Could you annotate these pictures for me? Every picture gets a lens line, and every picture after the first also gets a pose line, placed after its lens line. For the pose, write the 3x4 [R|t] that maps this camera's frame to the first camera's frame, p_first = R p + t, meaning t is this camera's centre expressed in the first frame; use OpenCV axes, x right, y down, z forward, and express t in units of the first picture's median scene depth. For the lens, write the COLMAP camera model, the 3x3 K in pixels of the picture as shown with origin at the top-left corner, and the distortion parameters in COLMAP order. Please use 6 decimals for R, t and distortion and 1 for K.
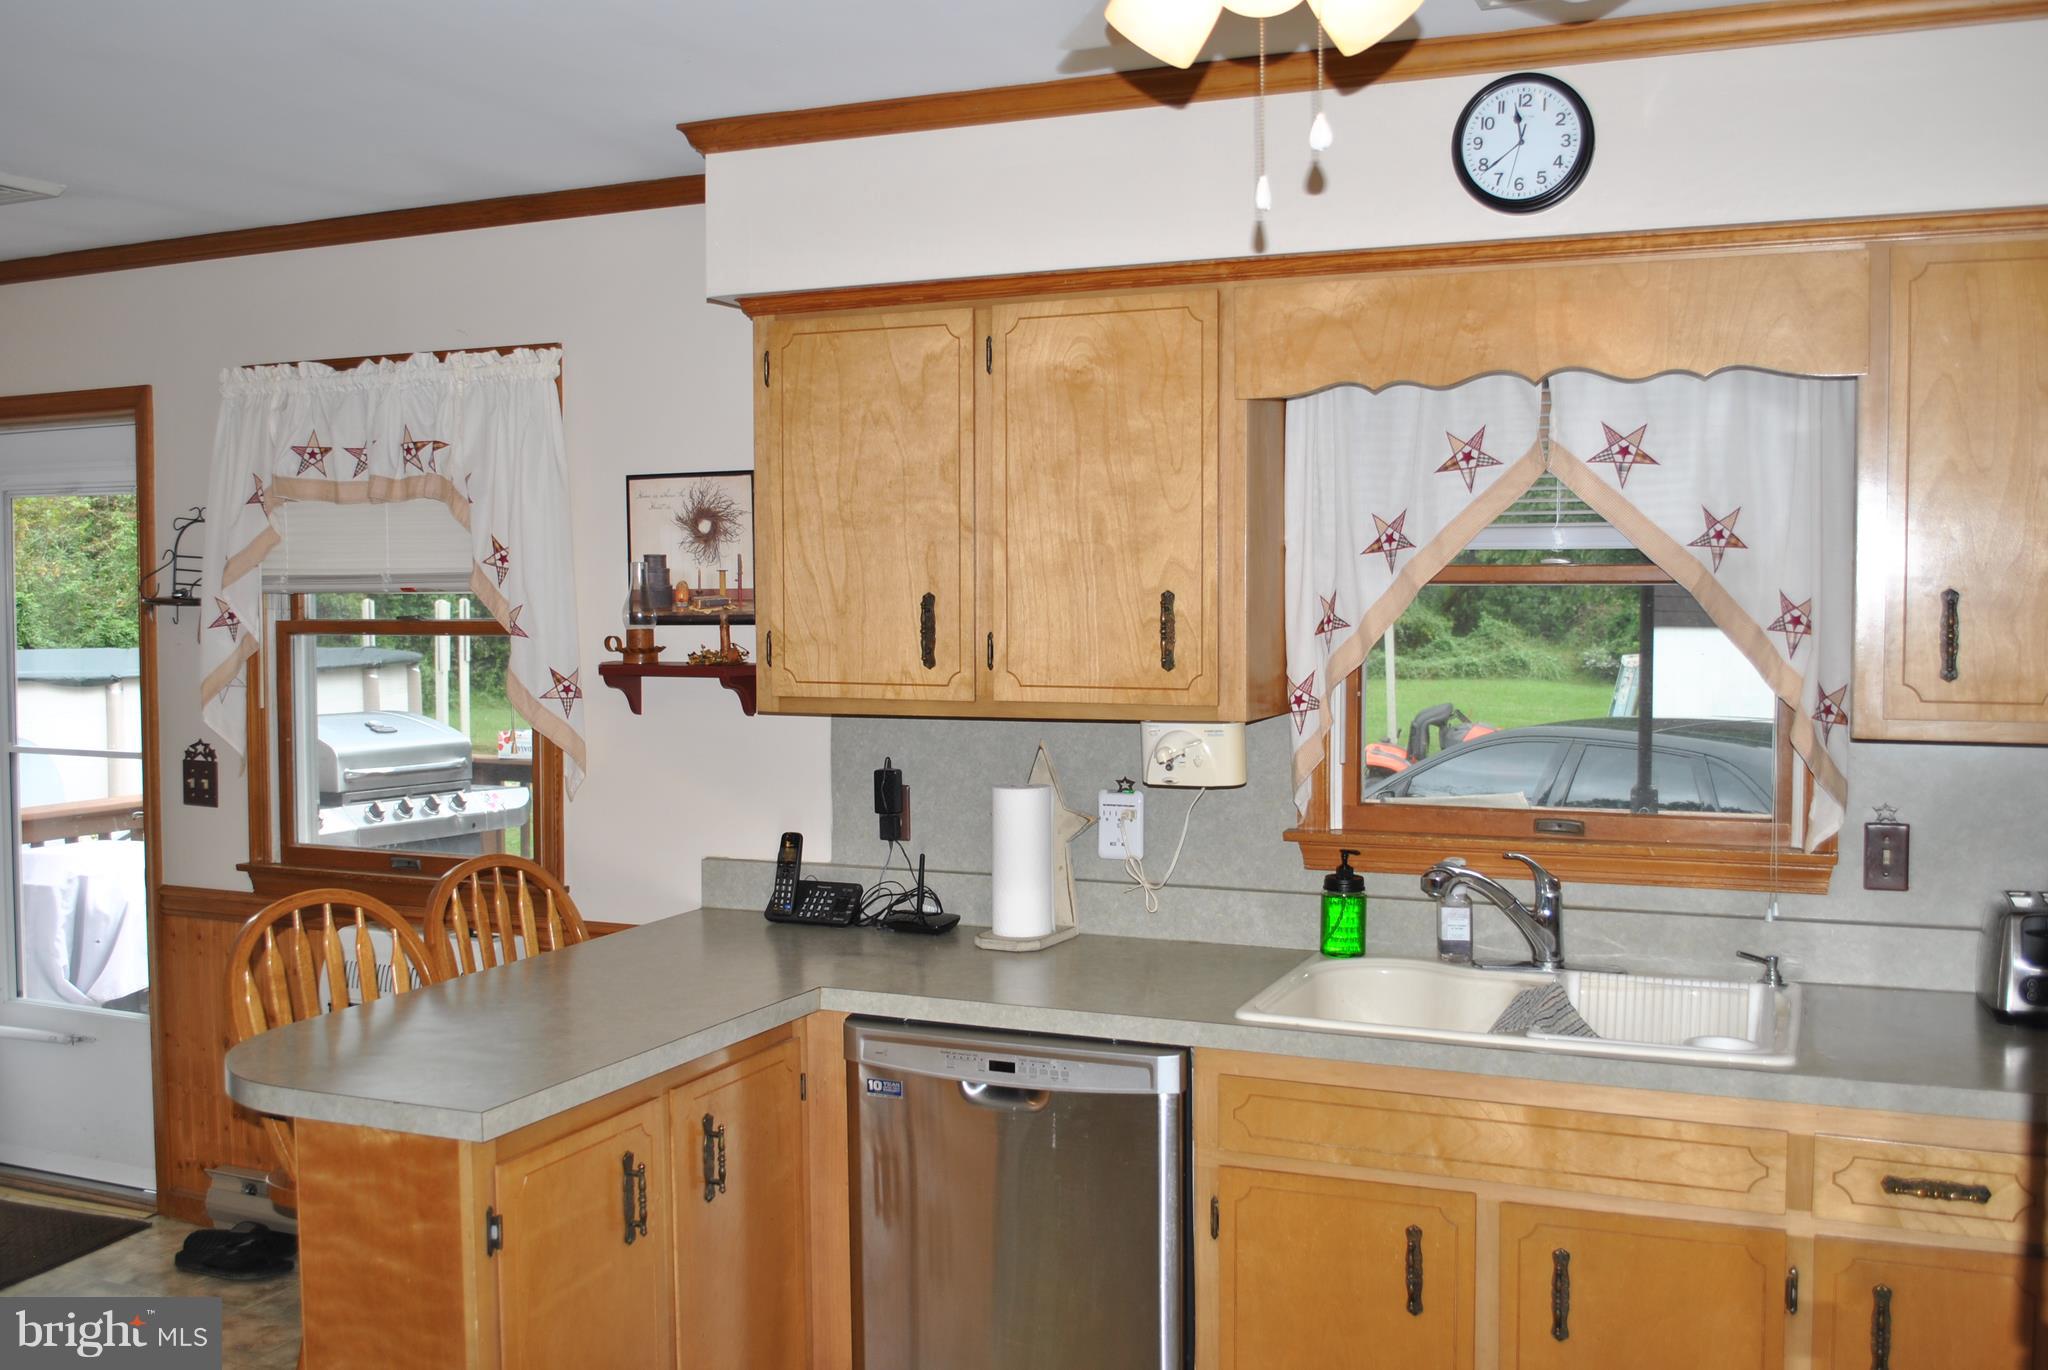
lens RADIAL K [[1893.2, 0, 1018.7], [0, 1893.2, 666.6], [0, 0, 1]] dist [-0.057853, 0.000000]
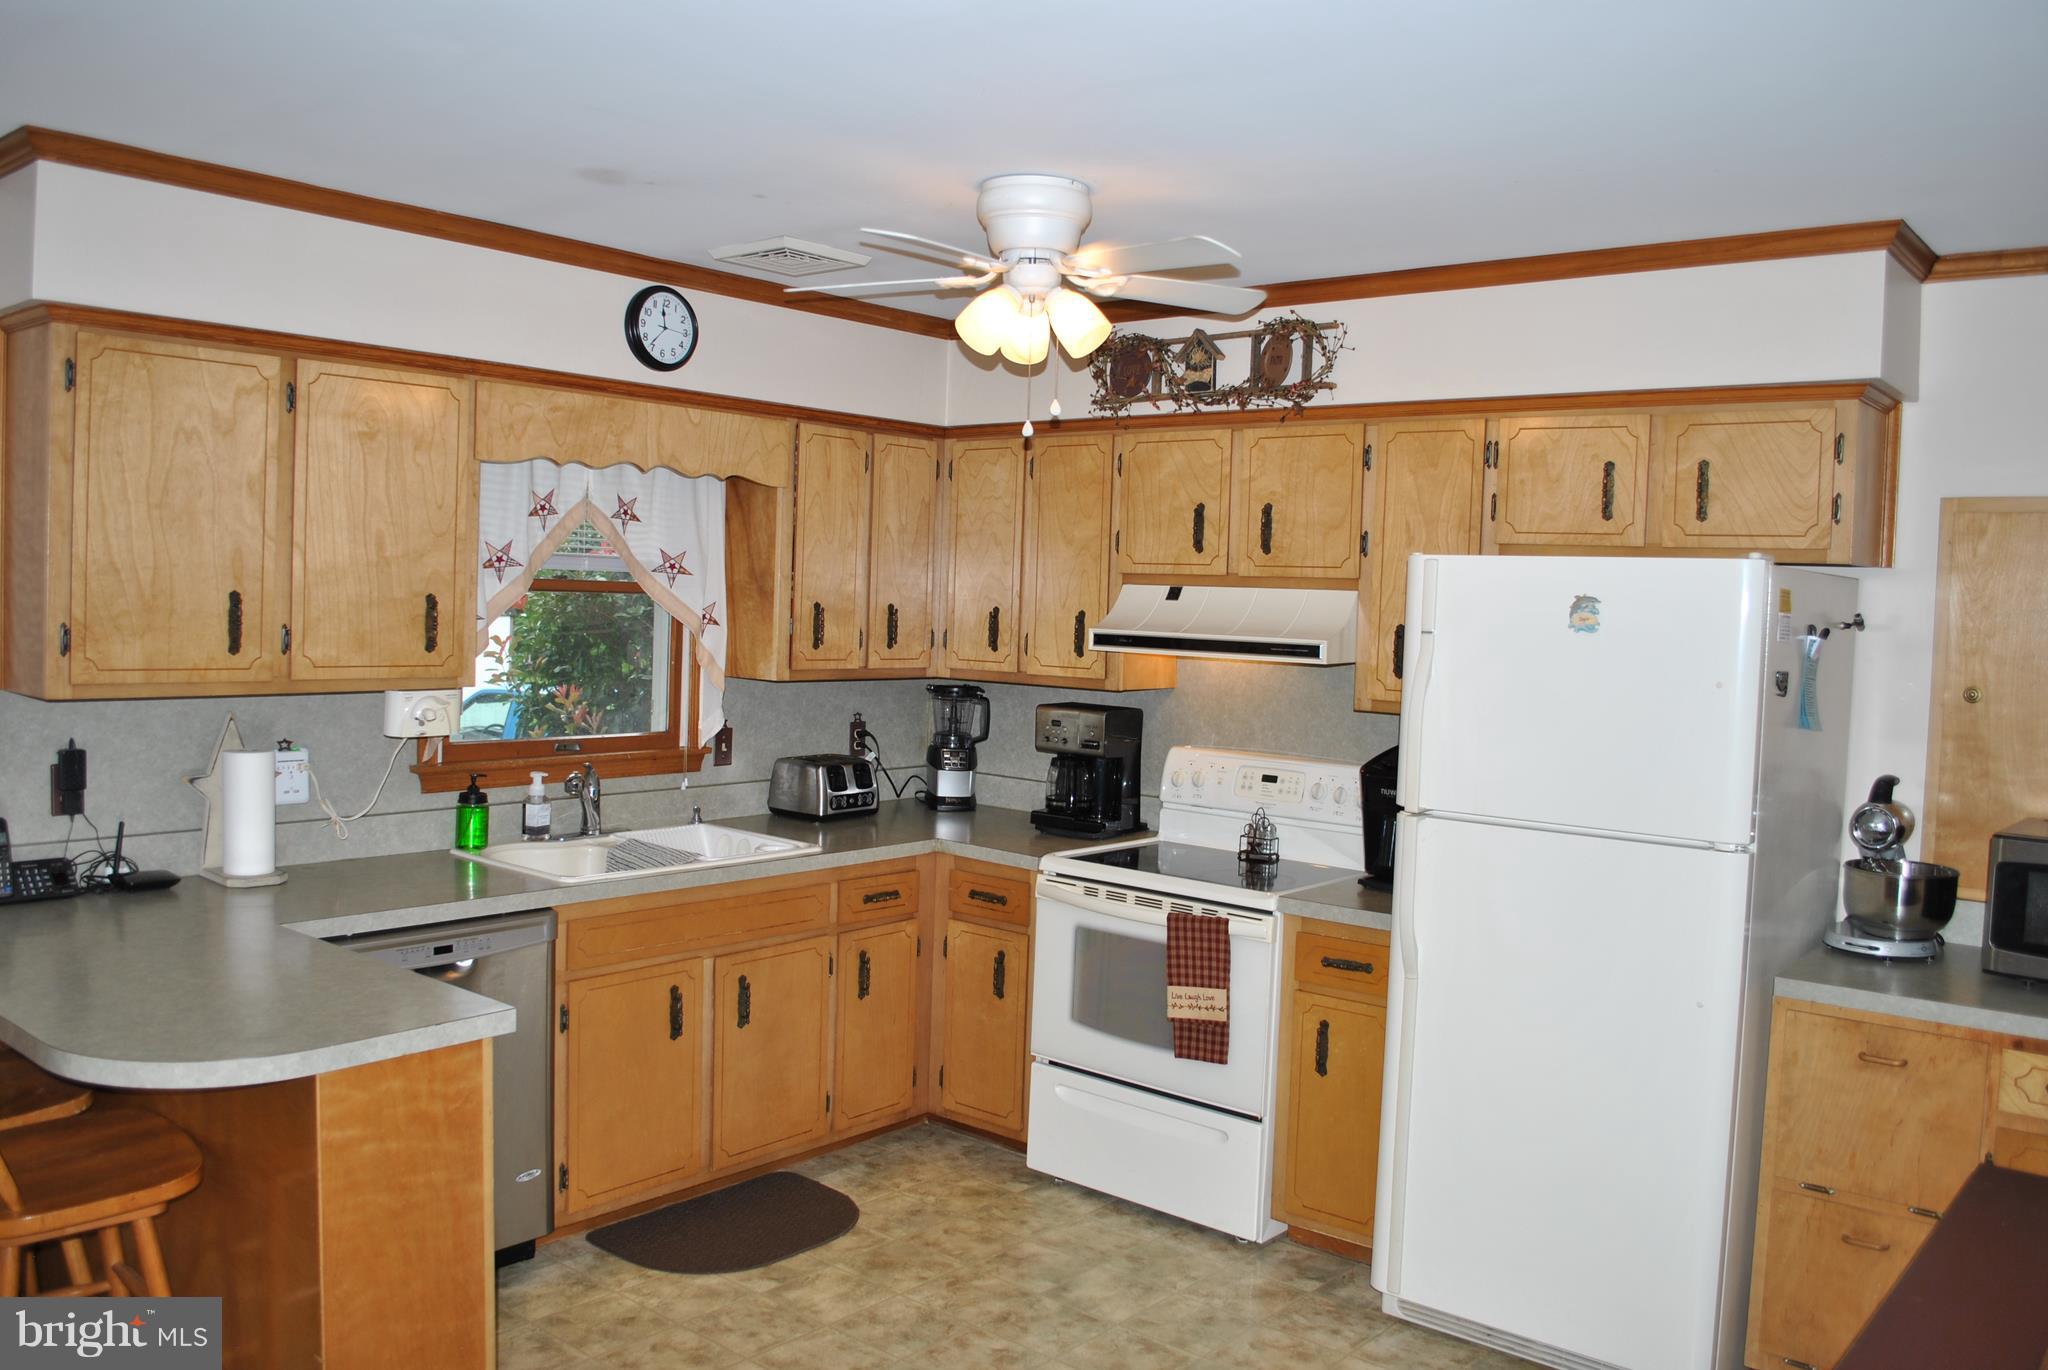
lens RADIAL K [[1620.9, 0, 1014.8], [0, 1620.9, 677.8], [0, 0, 1]] dist [-0.083494, 0.012901]
pose [[0.289374, -0.034735, 0.956586, -0.777835], [0.006032, 0.999388, 0.034464, -0.014330], [-0.957197, -0.004203, 0.289406, 0.225873]]
